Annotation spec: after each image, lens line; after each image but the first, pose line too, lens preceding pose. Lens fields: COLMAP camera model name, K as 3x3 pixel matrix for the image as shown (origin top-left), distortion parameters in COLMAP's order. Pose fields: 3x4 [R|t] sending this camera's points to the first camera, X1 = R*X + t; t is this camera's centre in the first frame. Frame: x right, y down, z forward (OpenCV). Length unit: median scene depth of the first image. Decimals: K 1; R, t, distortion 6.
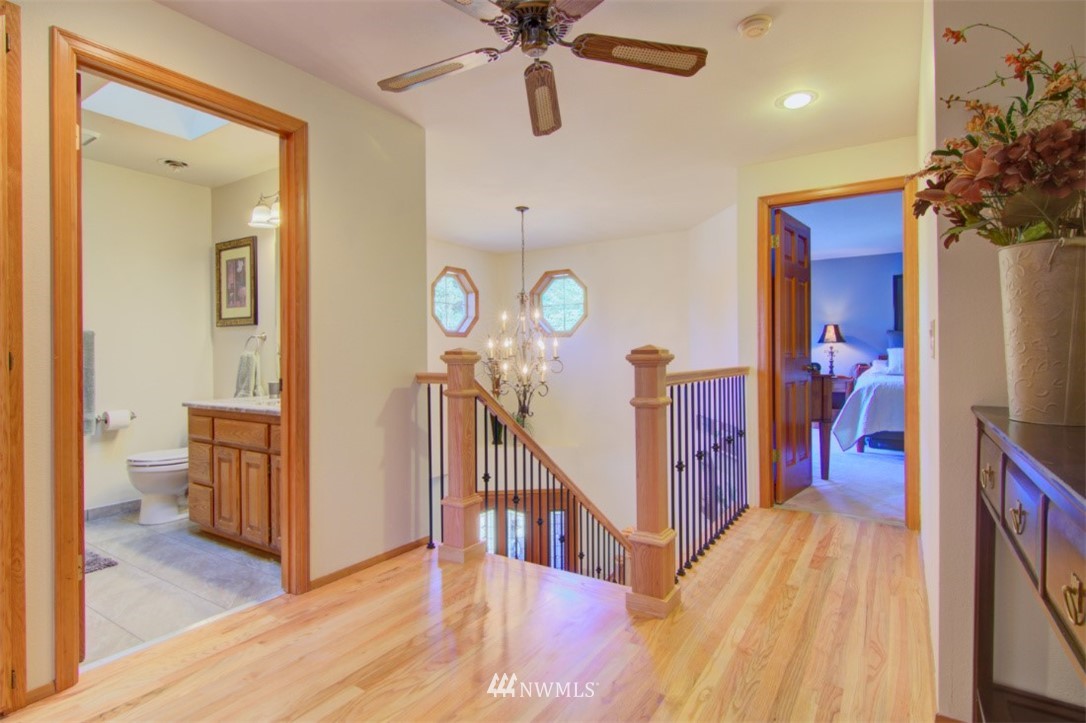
lens RADIAL K [[547.2, 0, 541.2], [0, 547.2, 357.1], [0, 0, 1]] dist [0.002431, -0.001648]
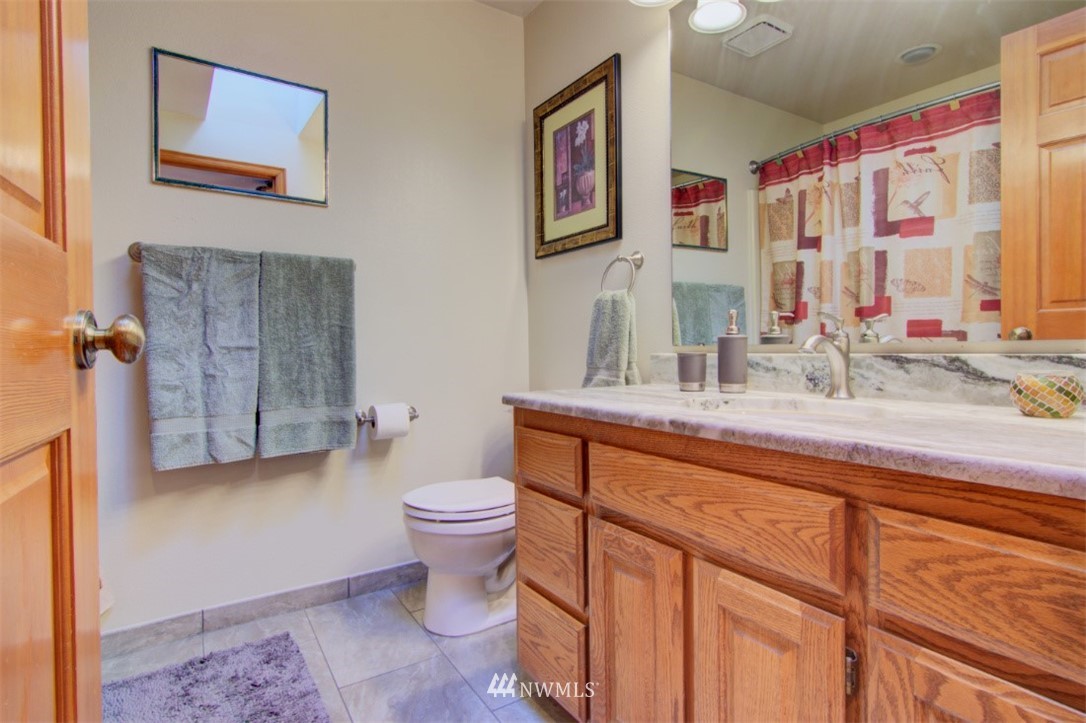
lens RADIAL K [[547.2, 0, 545.5], [0, 547.2, 361.2], [0, 0, 1]] dist [0.002431, -0.001648]
pose [[0.917407, 0.007852, -0.397872, -0.471857], [0.001720, 0.999718, 0.023696, 0.047238], [0.397946, -0.022424, 0.917135, 0.640200]]
